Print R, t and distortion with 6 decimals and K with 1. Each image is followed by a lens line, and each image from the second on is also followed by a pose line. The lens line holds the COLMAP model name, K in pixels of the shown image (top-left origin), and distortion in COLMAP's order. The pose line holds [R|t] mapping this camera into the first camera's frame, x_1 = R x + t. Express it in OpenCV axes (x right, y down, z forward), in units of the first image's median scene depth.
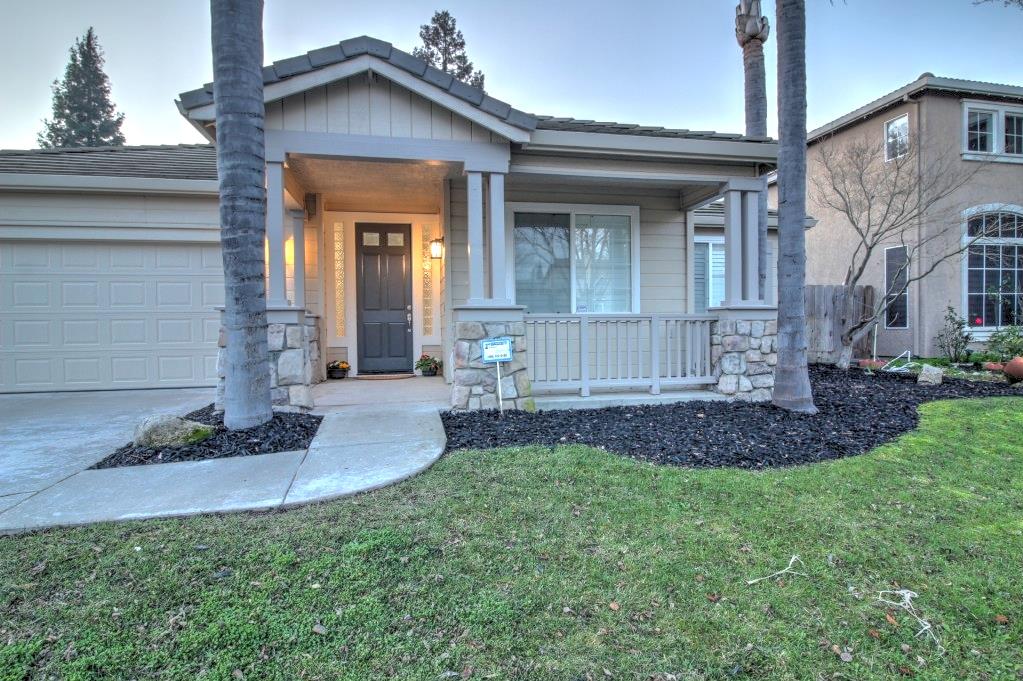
lens RADIAL K [[571.7, 0, 516.4], [0, 571.7, 335.0], [0, 0, 1]] dist [0.000350, -0.012673]
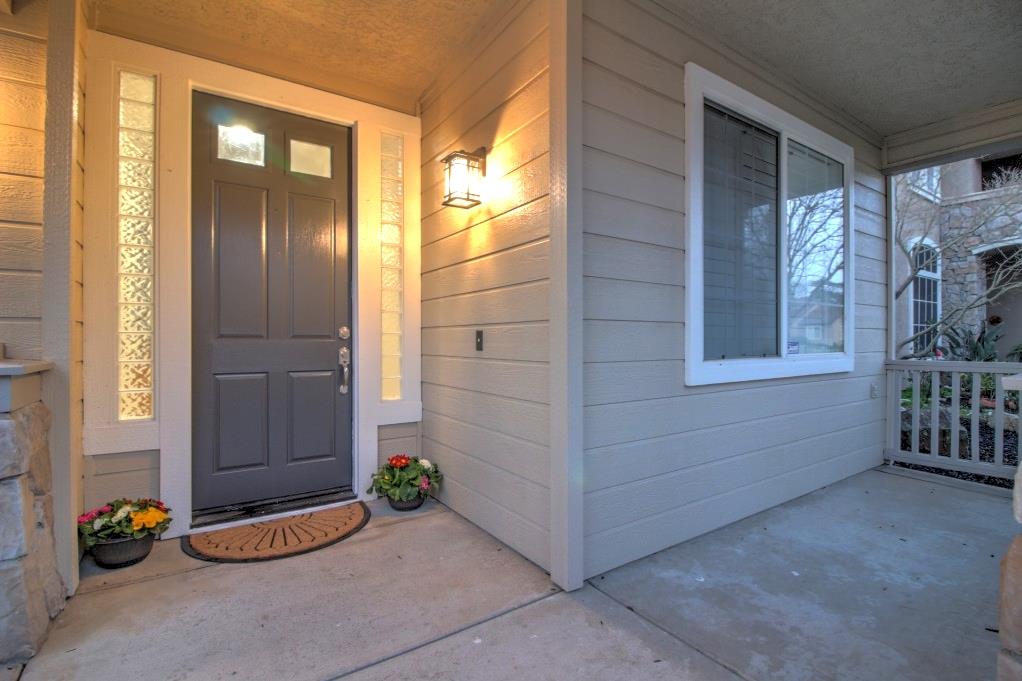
lens RADIAL K [[477.6, 0, 527.6], [0, 477.6, 338.2], [0, 0, 1]] dist [-0.006994, -0.008514]
pose [[0.925395, 0.010255, 0.378866, -0.197541], [-0.003519, 0.999823, -0.018466, -0.038521], [-0.378989, 0.015755, 0.925267, 0.646596]]
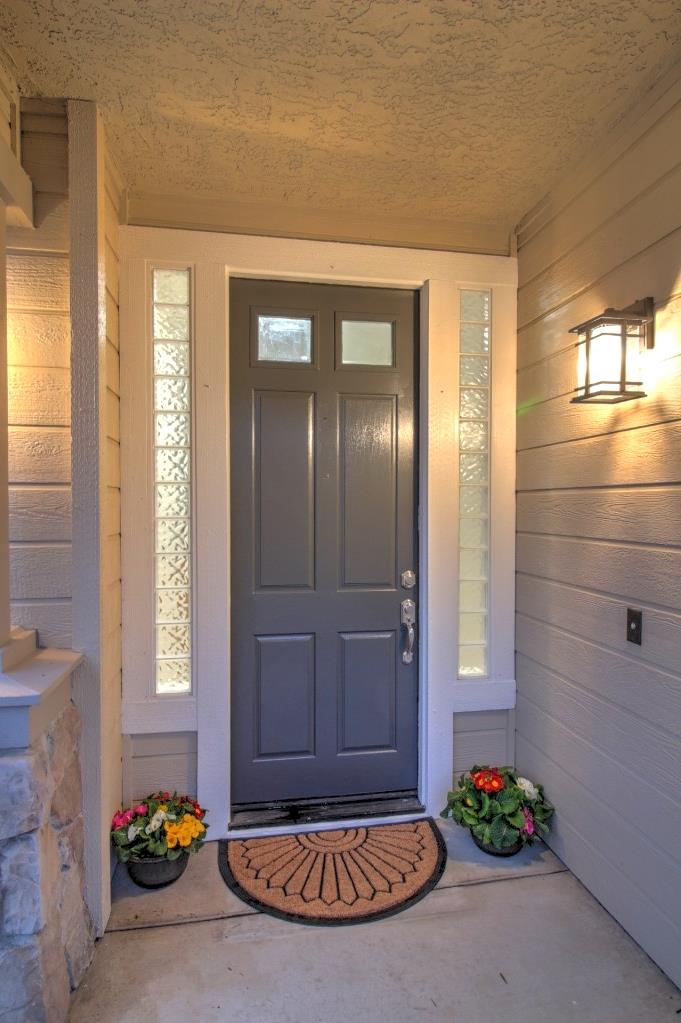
lens RADIAL K [[571.7, 0, 341.3], [0, 571.7, 514.1], [0, 0, 1]] dist [0.000350, -0.012673]
pose [[0.998734, 0.013531, -0.048440, -0.210509], [-0.013415, 0.999906, 0.002726, -0.081886], [0.048472, -0.002072, 0.998822, 0.715902]]
